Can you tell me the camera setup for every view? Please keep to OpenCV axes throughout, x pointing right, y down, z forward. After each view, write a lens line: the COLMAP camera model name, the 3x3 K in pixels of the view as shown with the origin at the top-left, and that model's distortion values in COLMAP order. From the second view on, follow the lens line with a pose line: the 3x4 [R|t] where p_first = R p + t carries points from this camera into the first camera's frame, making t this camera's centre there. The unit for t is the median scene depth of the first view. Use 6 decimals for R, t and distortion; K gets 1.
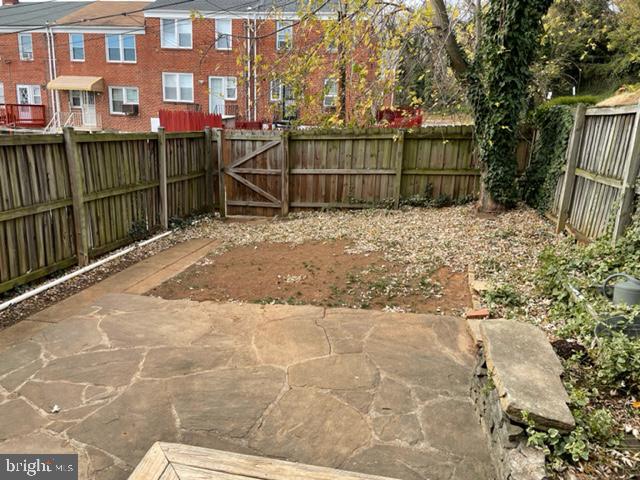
lens RADIAL K [[485.1, 0, 317.9], [0, 485.1, 235.9], [0, 0, 1]] dist [0.104218, -0.144255]
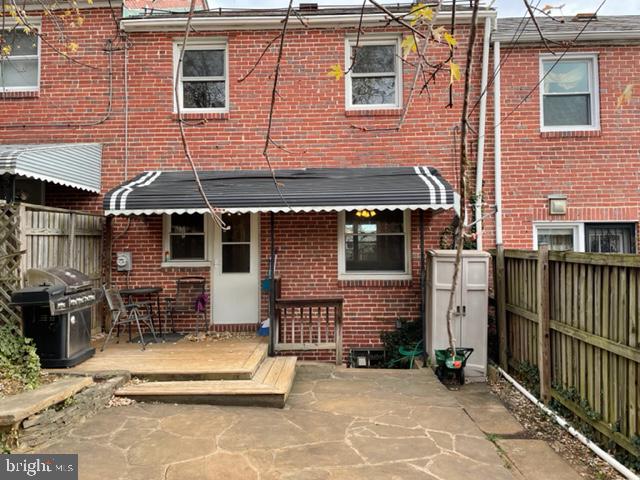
lens RADIAL K [[485.1, 0, 317.9], [0, 485.1, 235.9], [0, 0, 1]] dist [0.104218, -0.144255]
pose [[-0.989888, -0.036896, -0.136971, -0.119094], [-0.063041, 0.979412, 0.191774, -0.414531], [0.127076, 0.198470, -0.971834, 2.030268]]
